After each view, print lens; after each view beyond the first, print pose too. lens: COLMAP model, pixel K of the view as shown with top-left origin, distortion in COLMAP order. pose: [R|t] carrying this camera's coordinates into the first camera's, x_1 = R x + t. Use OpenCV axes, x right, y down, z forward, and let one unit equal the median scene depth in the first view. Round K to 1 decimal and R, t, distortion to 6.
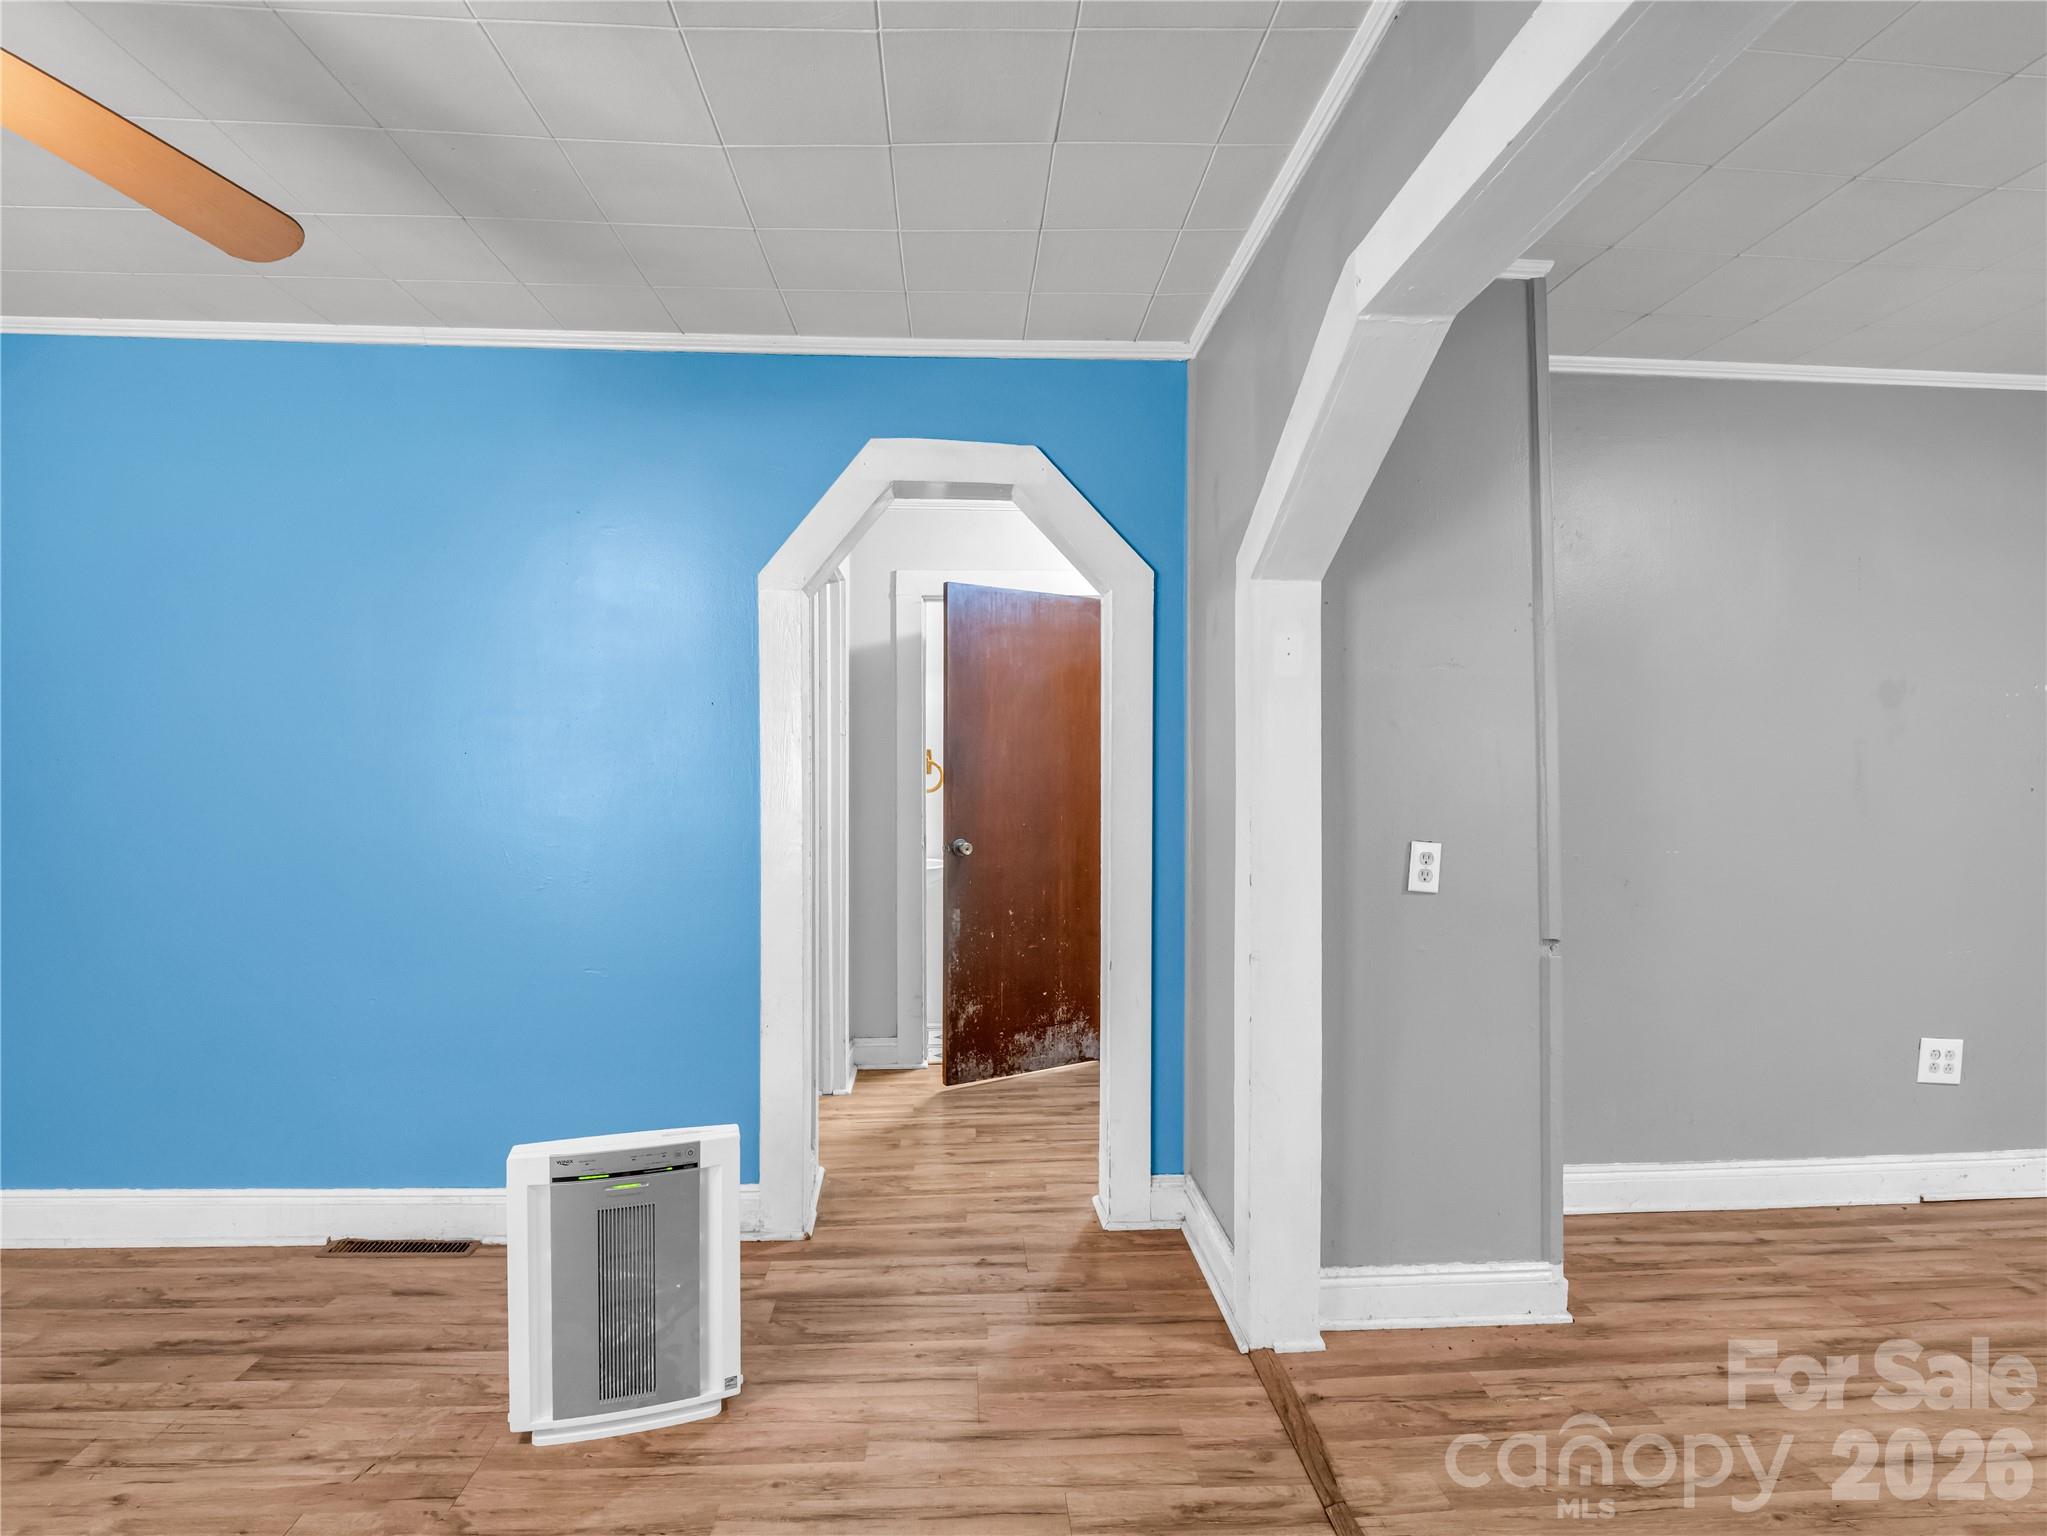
lens RADIAL K [[1005.5, 0, 982.8], [0, 1005.5, 786.1], [0, 0, 1]] dist [-0.020220, 0.001342]
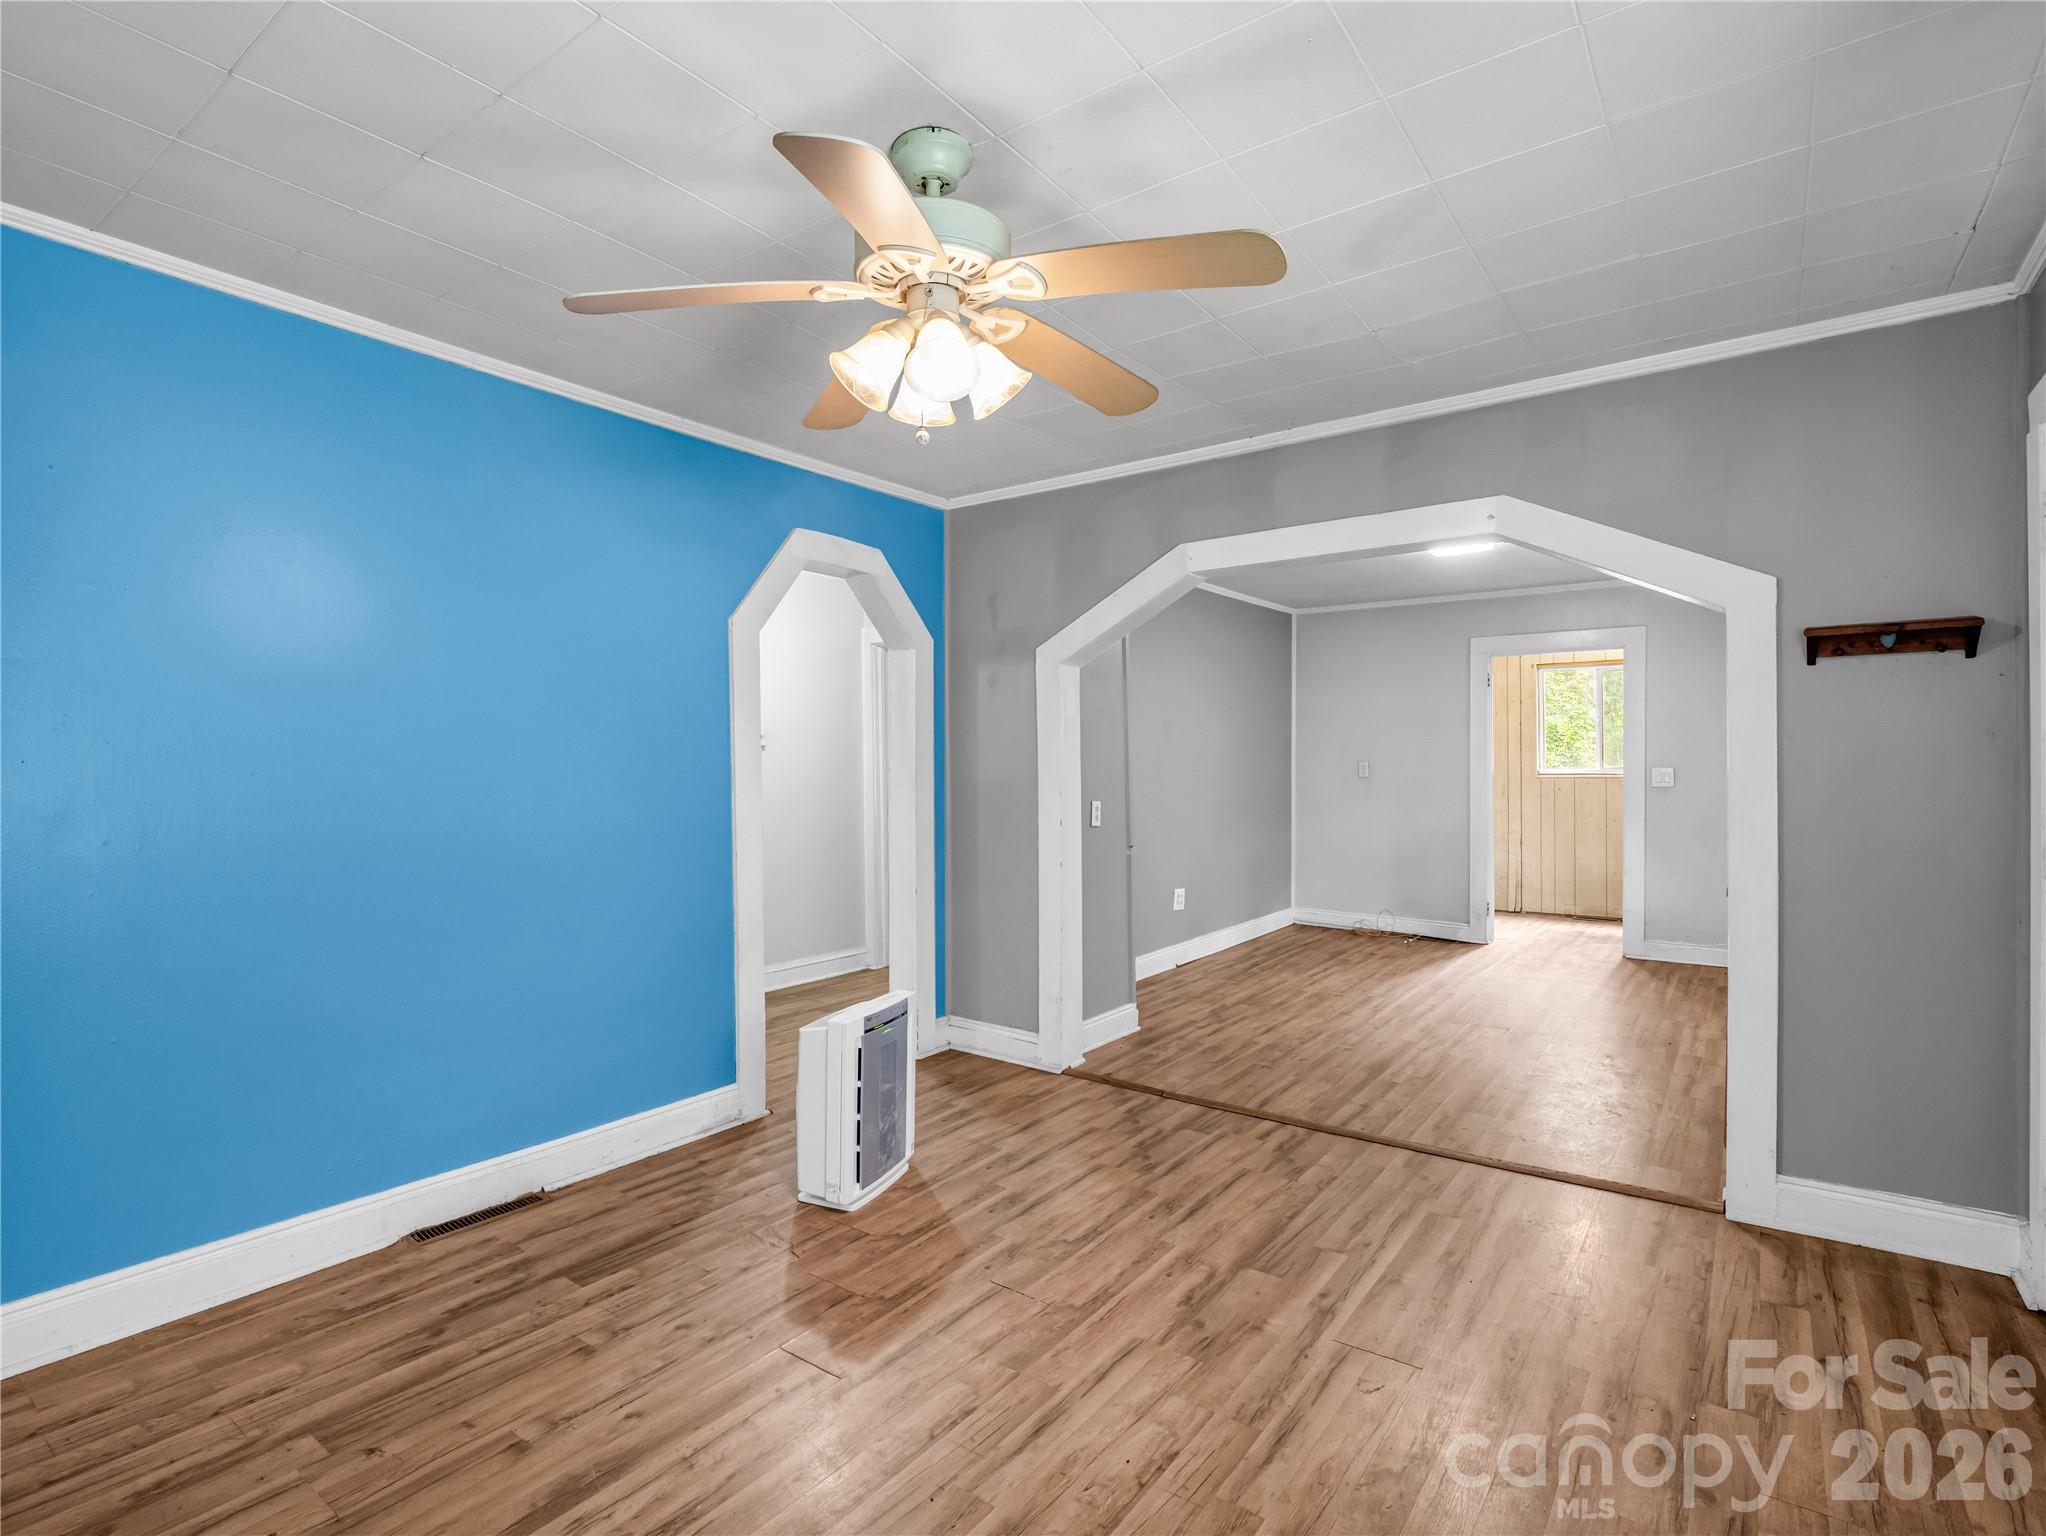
lens RADIAL K [[1005.0, 0, 1014.1], [0, 1005.0, 781.5], [0, 0, 1]] dist [-0.020220, 0.001342]
pose [[0.644546, -0.021824, 0.764254, -1.156931], [0.013970, 0.999762, 0.016767, -0.014743], [-0.764438, -0.000131, 0.644697, -0.144110]]
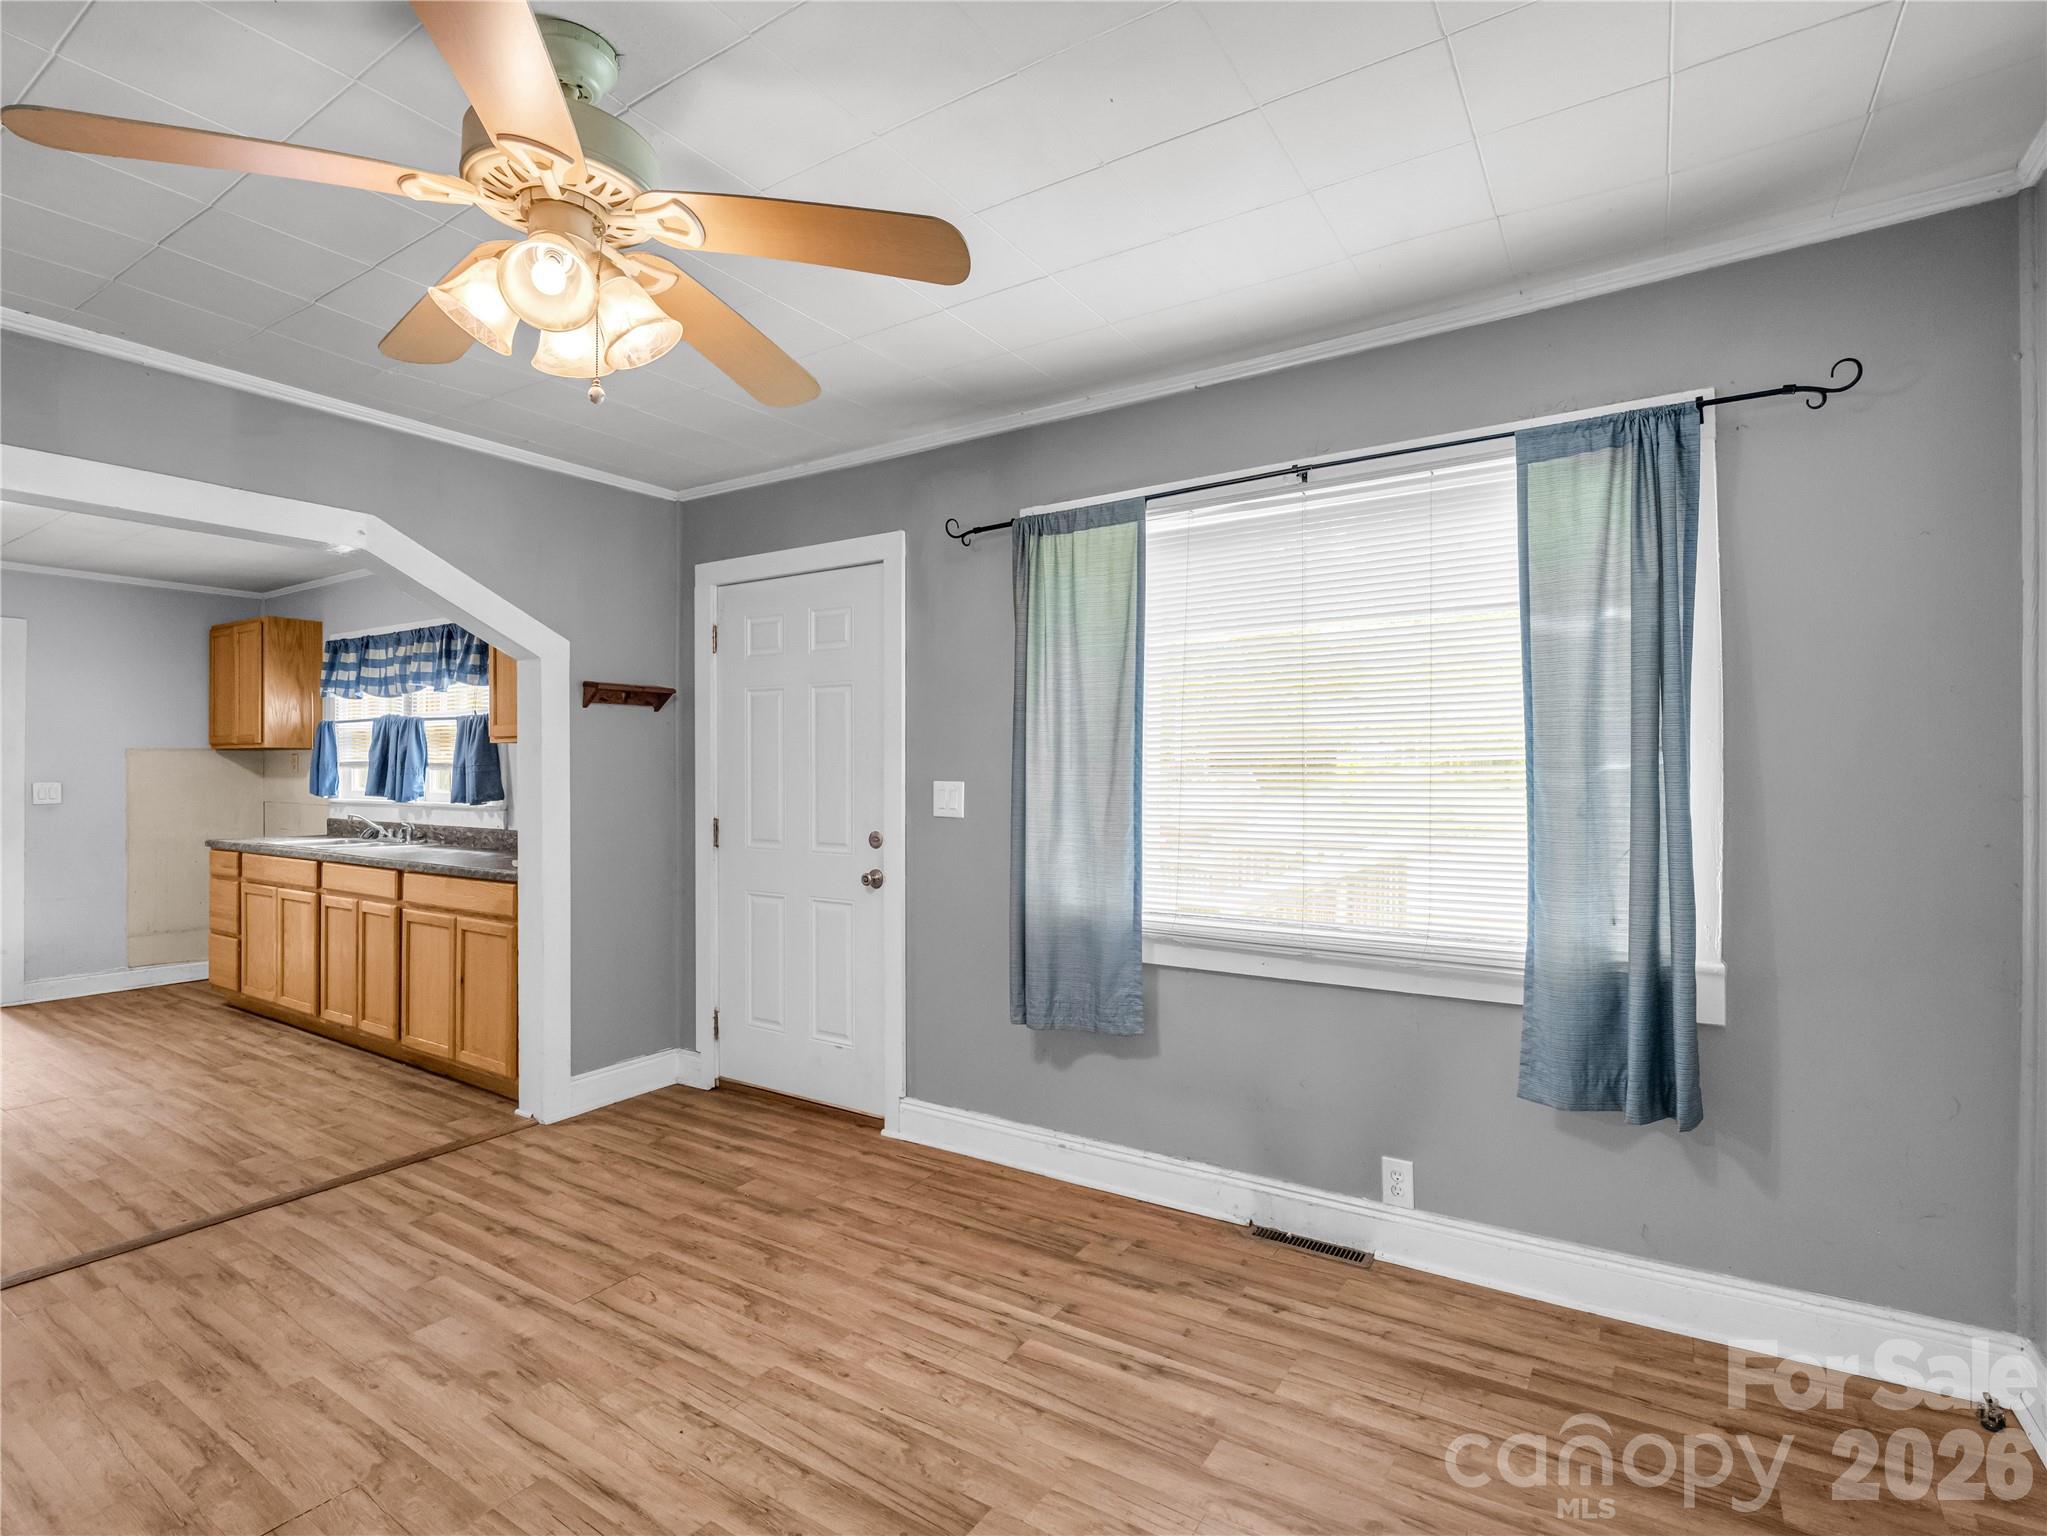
lens RADIAL K [[1005.5, 0, 989.9], [0, 1005.5, 777.4], [0, 0, 1]] dist [-0.020220, 0.001342]
pose [[-0.786569, -0.003998, 0.617490, -1.216797], [0.005726, 0.999889, 0.013768, -0.018060], [-0.617476, 0.014366, -0.786458, 0.759827]]
